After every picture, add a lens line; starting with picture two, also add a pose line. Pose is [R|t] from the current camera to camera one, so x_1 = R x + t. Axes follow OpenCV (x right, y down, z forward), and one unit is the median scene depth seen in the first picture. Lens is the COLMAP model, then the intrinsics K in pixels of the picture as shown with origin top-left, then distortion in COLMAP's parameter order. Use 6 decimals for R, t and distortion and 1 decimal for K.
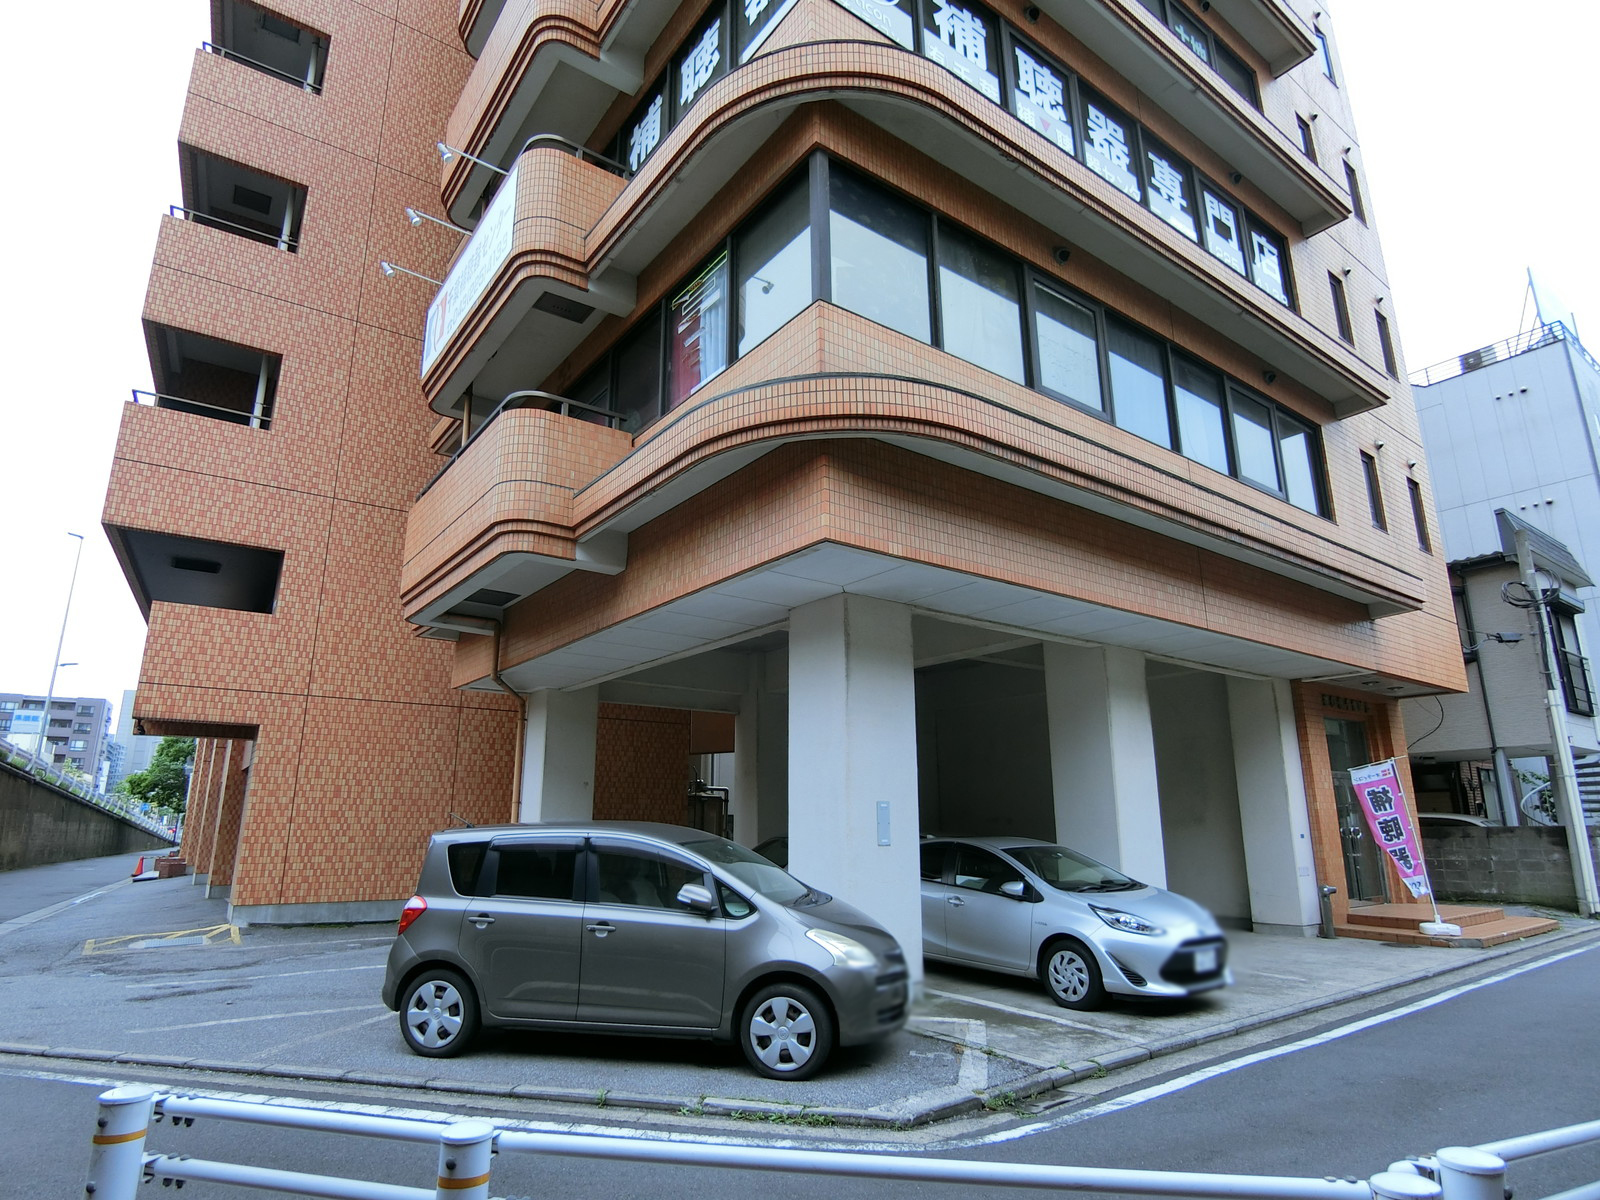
lens RADIAL K [[880.4, 0, 736.1], [0, 880.4, 593.4], [0, 0, 1]] dist [-0.000135, -0.013617]
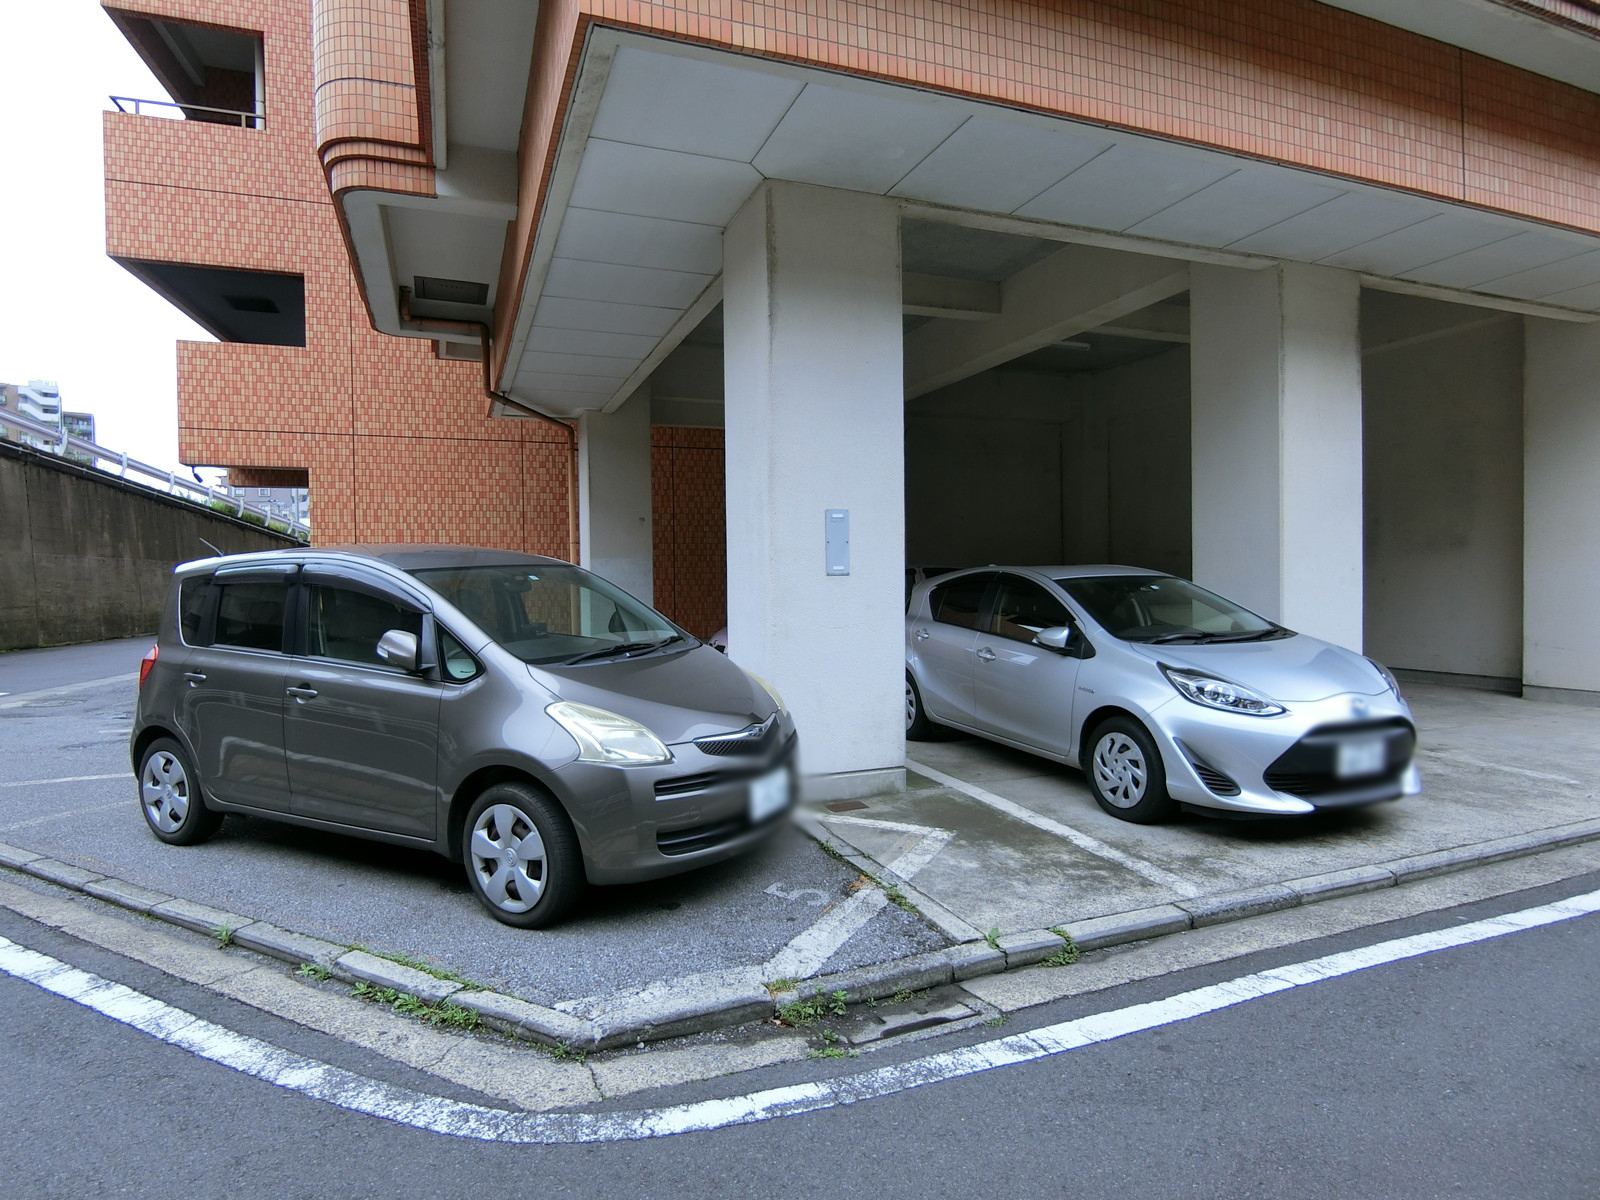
lens RADIAL K [[880.4, 0, 759.2], [0, 880.4, 567.3], [0, 0, 1]] dist [-0.000135, -0.013617]
pose [[0.968585, -0.015544, -0.248198, 0.273862], [0.075808, 0.968997, 0.235154, 0.120017], [0.236848, -0.246582, 0.939734, 0.363300]]
